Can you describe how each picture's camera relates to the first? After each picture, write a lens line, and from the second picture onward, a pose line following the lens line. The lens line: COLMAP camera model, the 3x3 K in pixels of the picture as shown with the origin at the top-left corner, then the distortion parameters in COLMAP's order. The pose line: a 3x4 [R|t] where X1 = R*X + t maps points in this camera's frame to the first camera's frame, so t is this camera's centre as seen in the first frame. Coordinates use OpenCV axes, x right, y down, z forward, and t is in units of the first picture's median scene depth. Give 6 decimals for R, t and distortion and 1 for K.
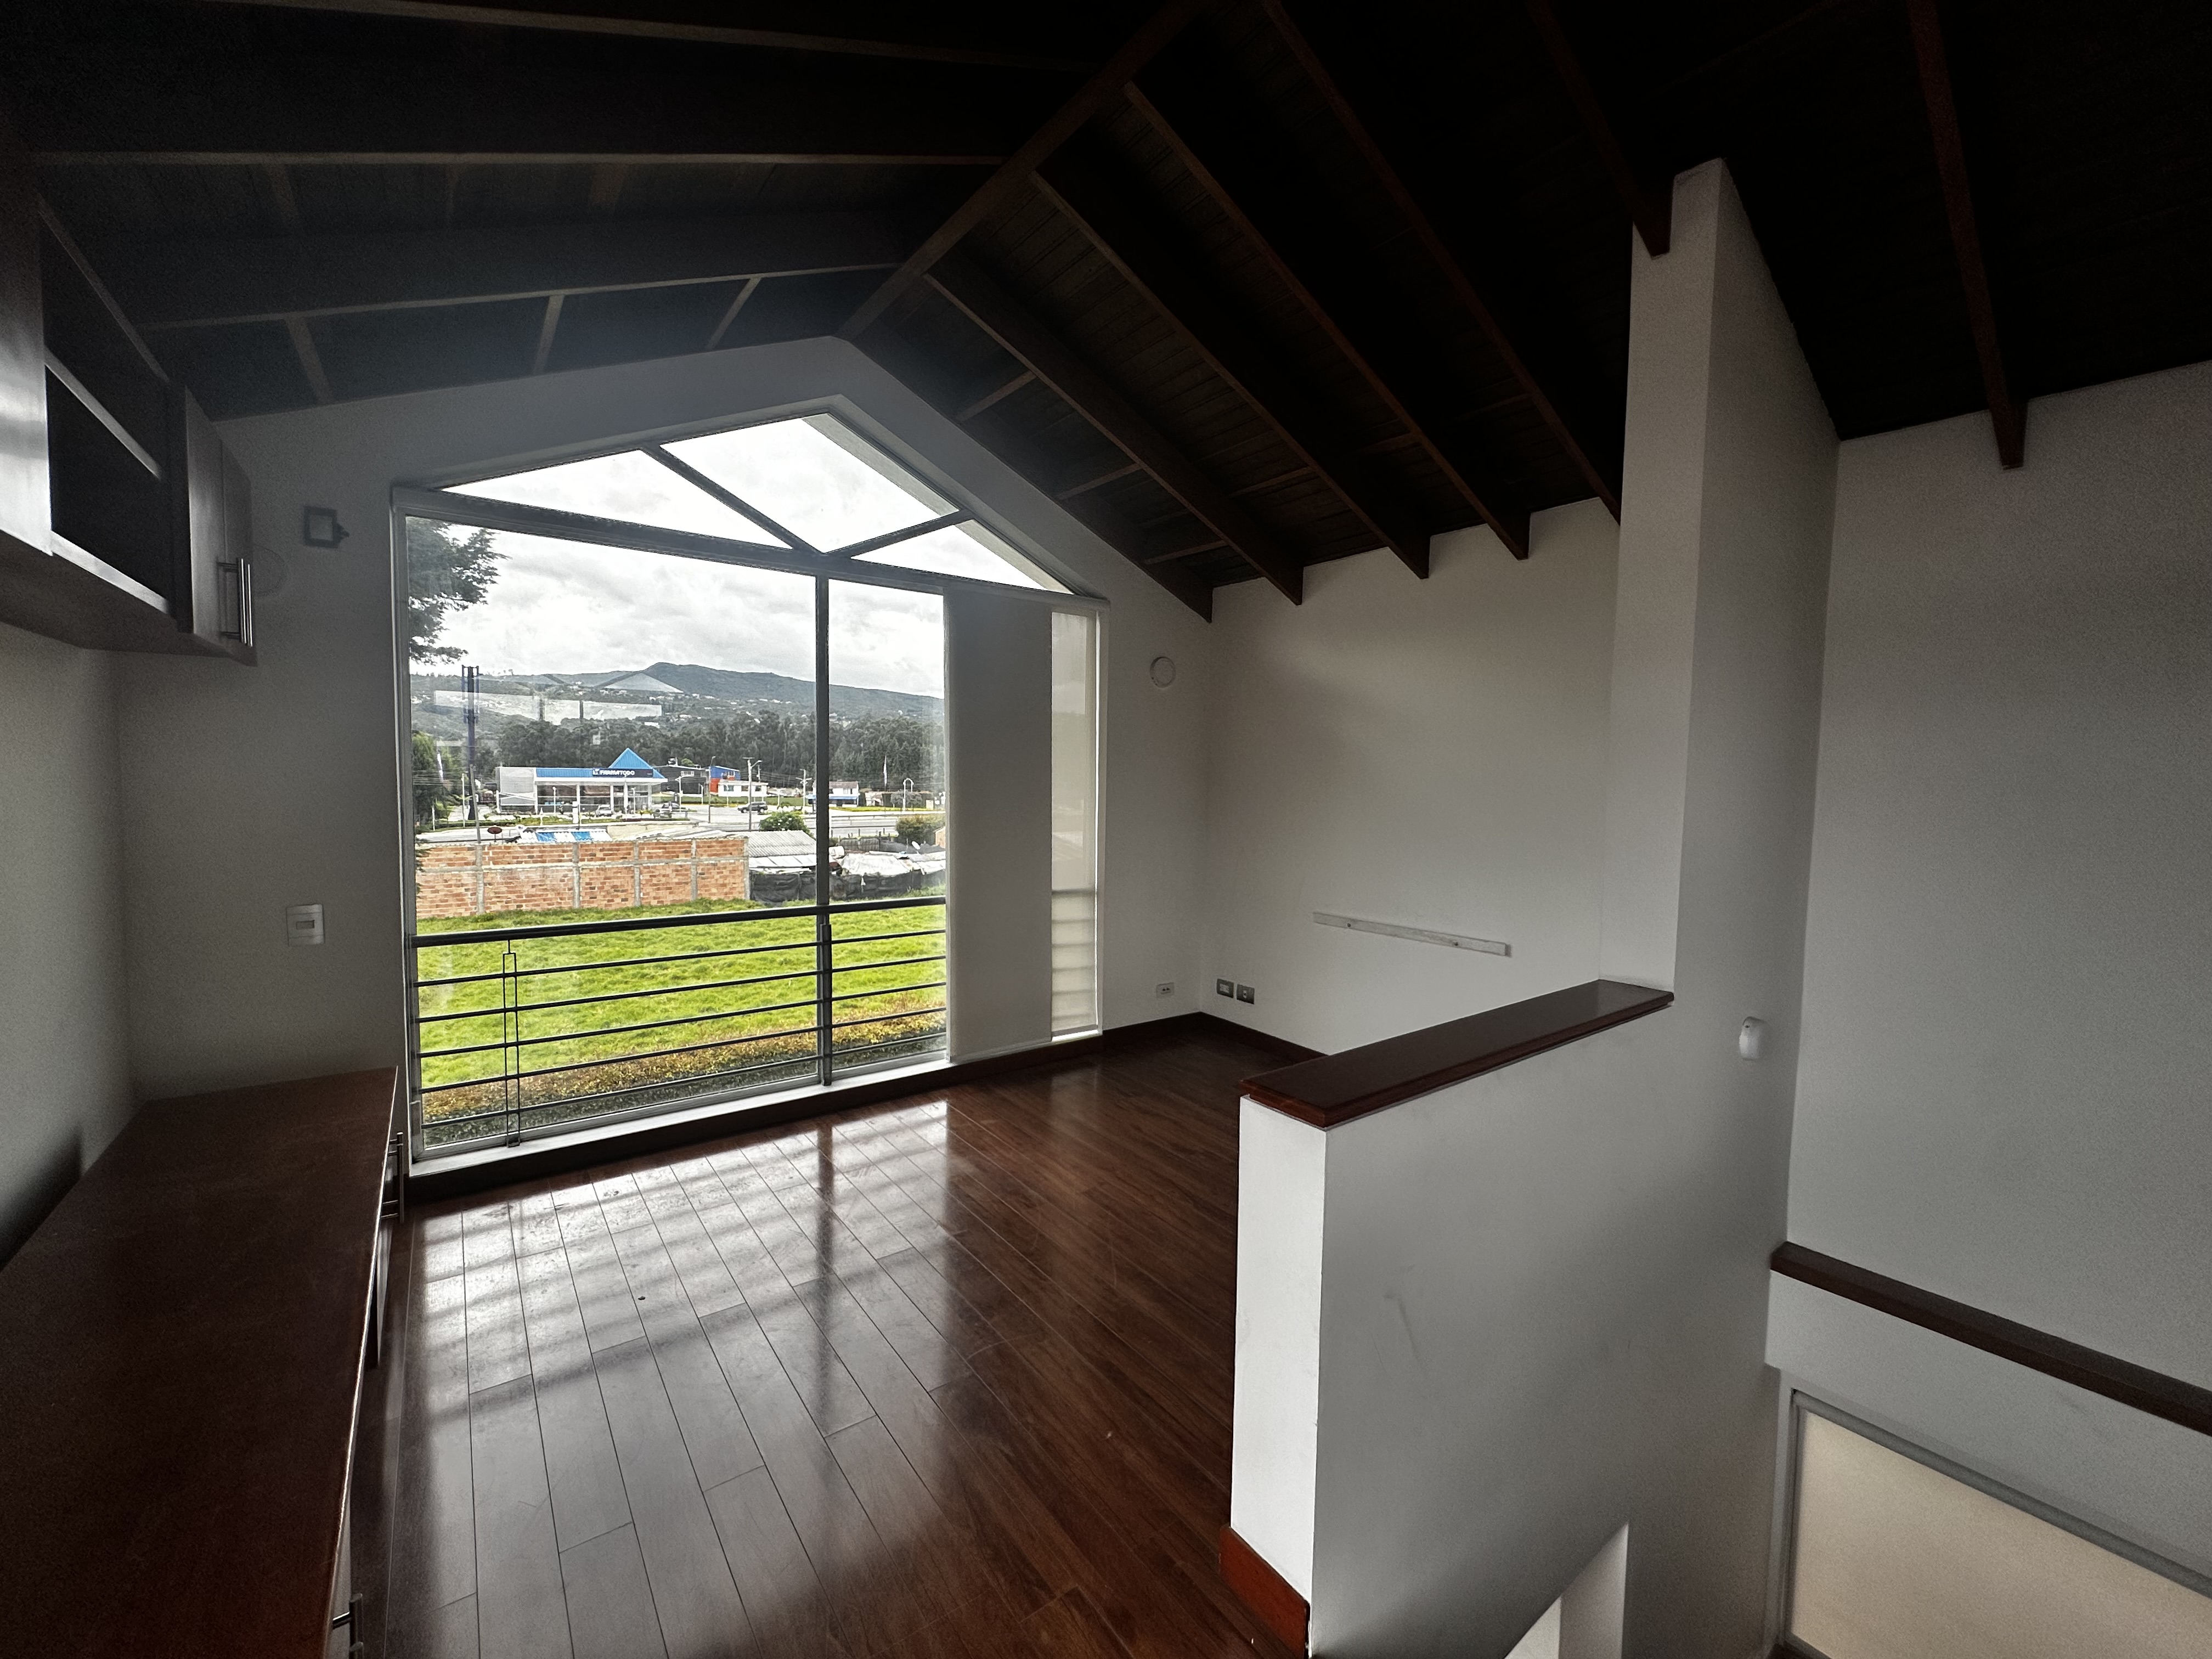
lens RADIAL K [[885.5, 0, 1106.0], [0, 885.5, 829.5], [0, 0, 1]] dist [-0.001438, -0.000007]
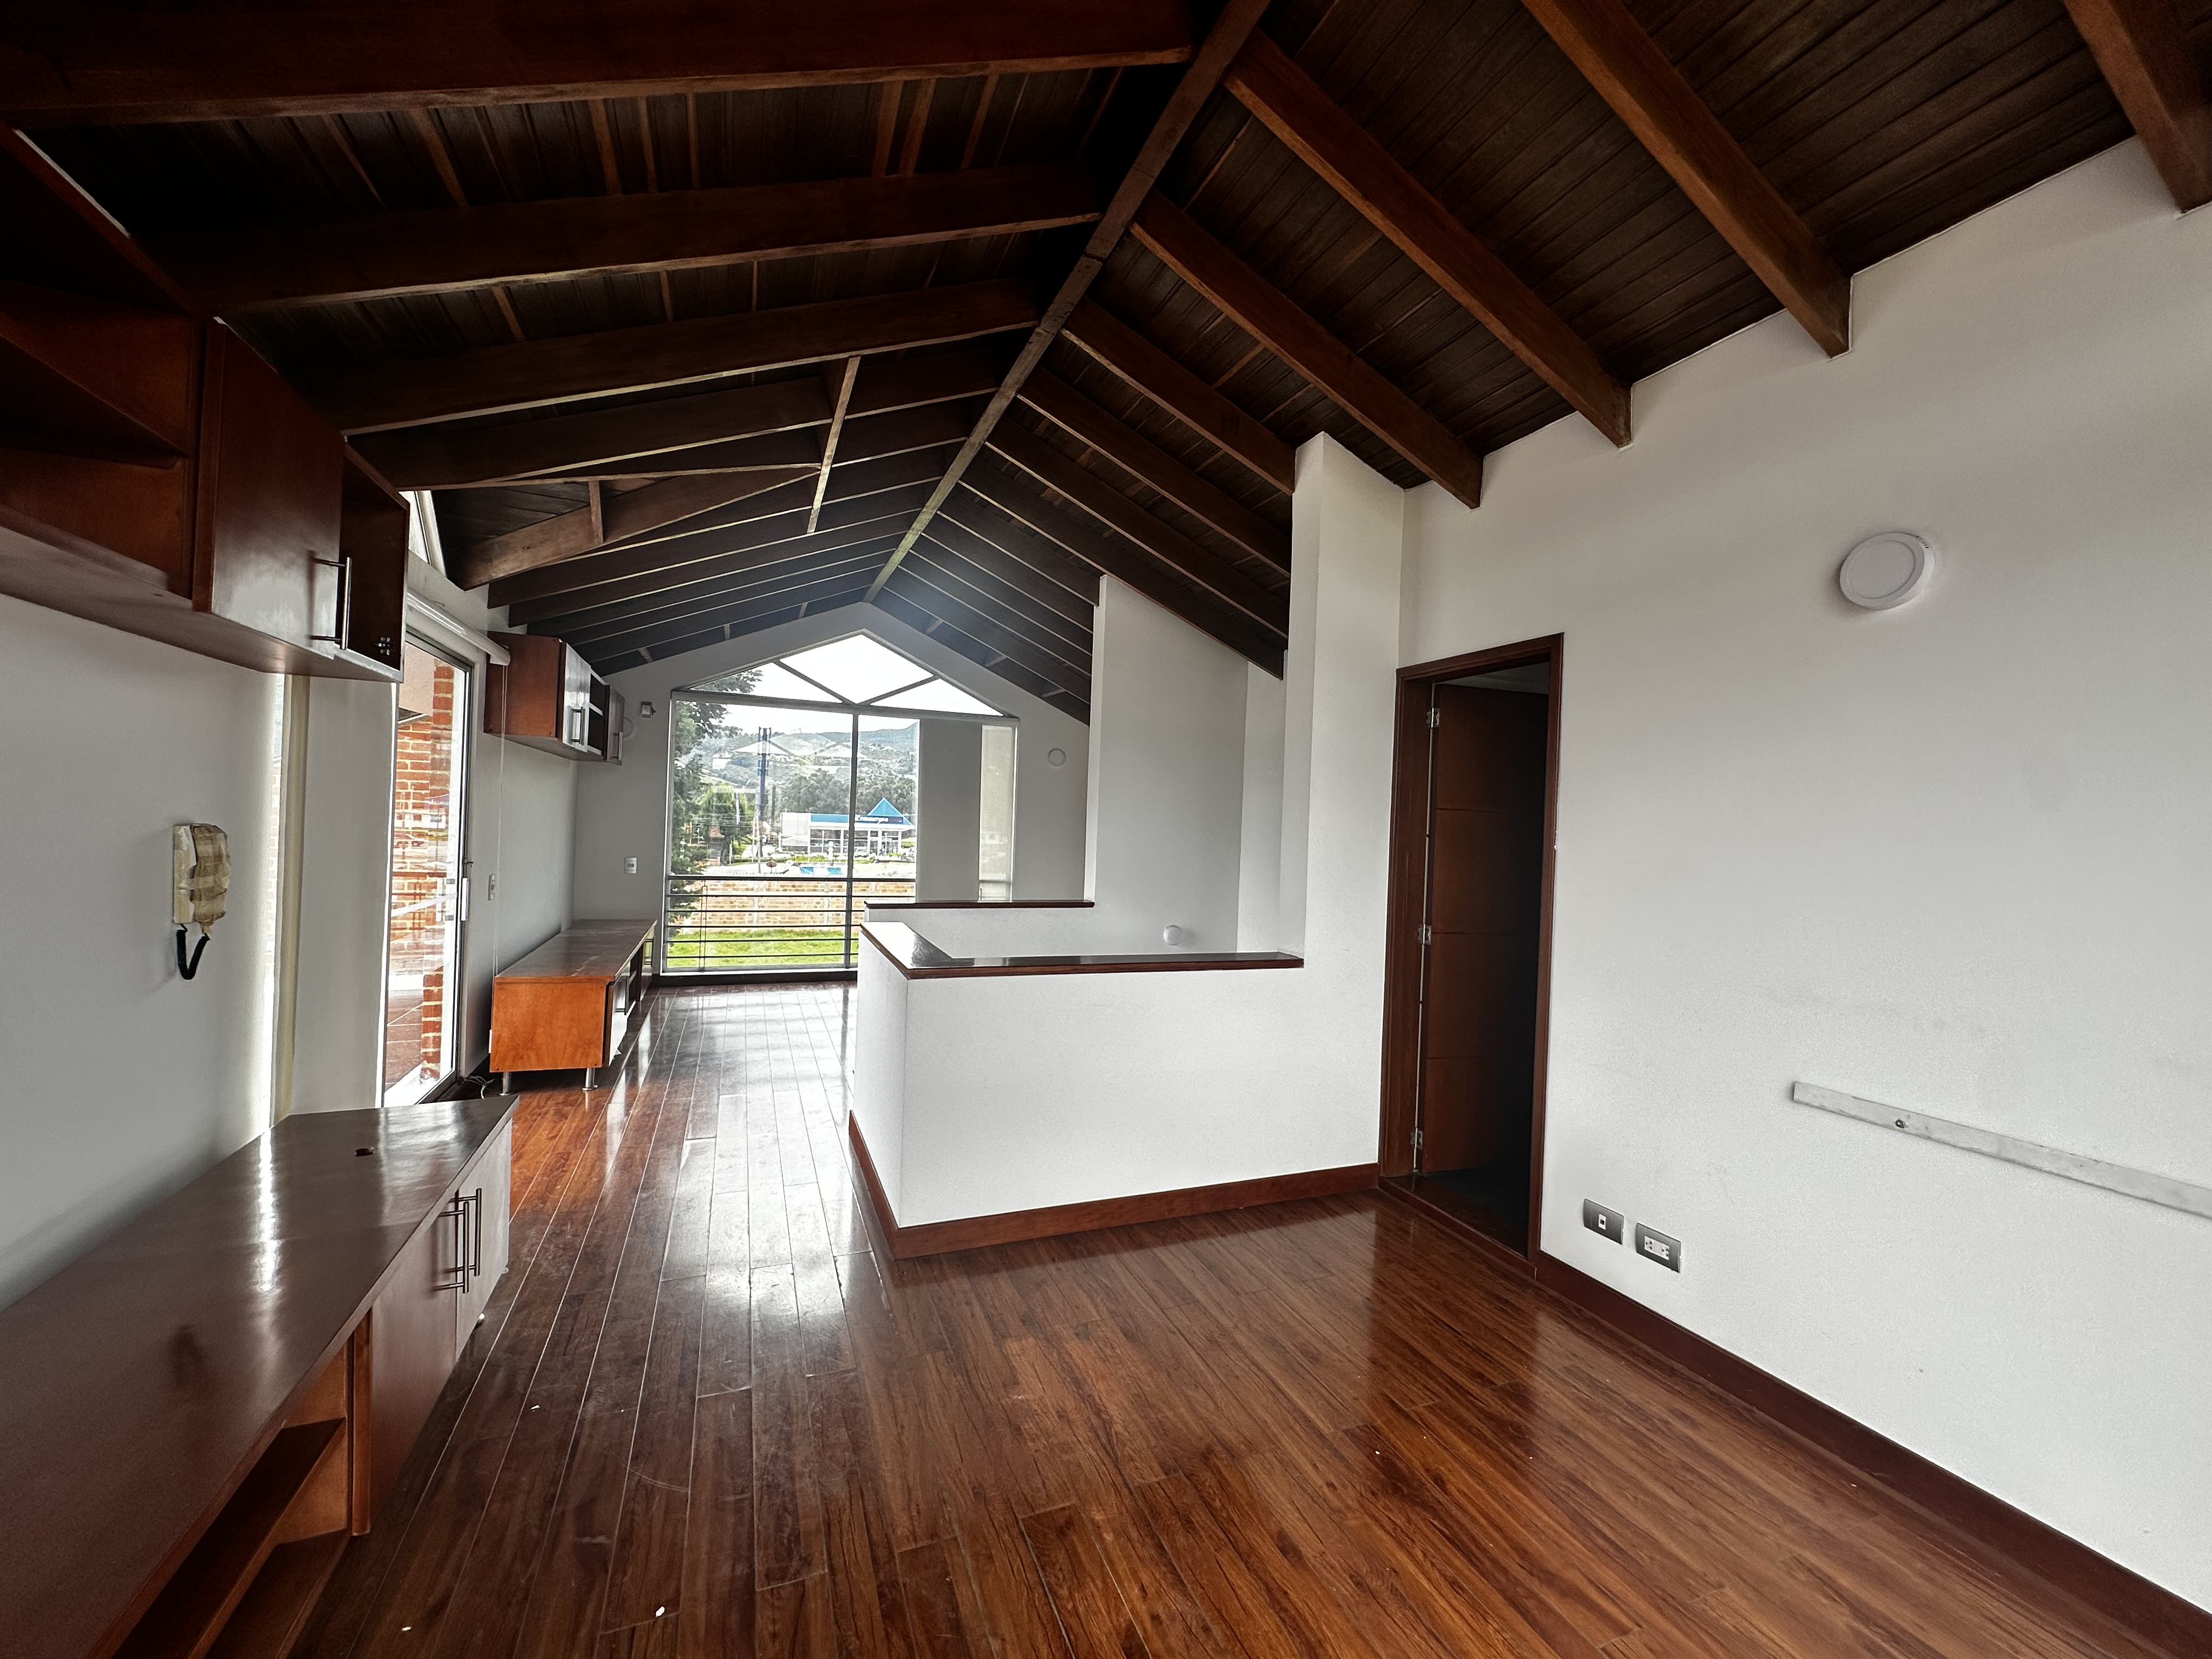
lens RADIAL K [[885.5, 0, 1106.0], [0, 885.5, 829.5], [0, 0, 1]] dist [-0.001438, -0.000007]
pose [[0.967689, 0.023124, -0.251084, 0.628685], [-0.038709, 0.997606, -0.057311, 0.059755], [0.249158, 0.065178, 0.966267, -0.670200]]
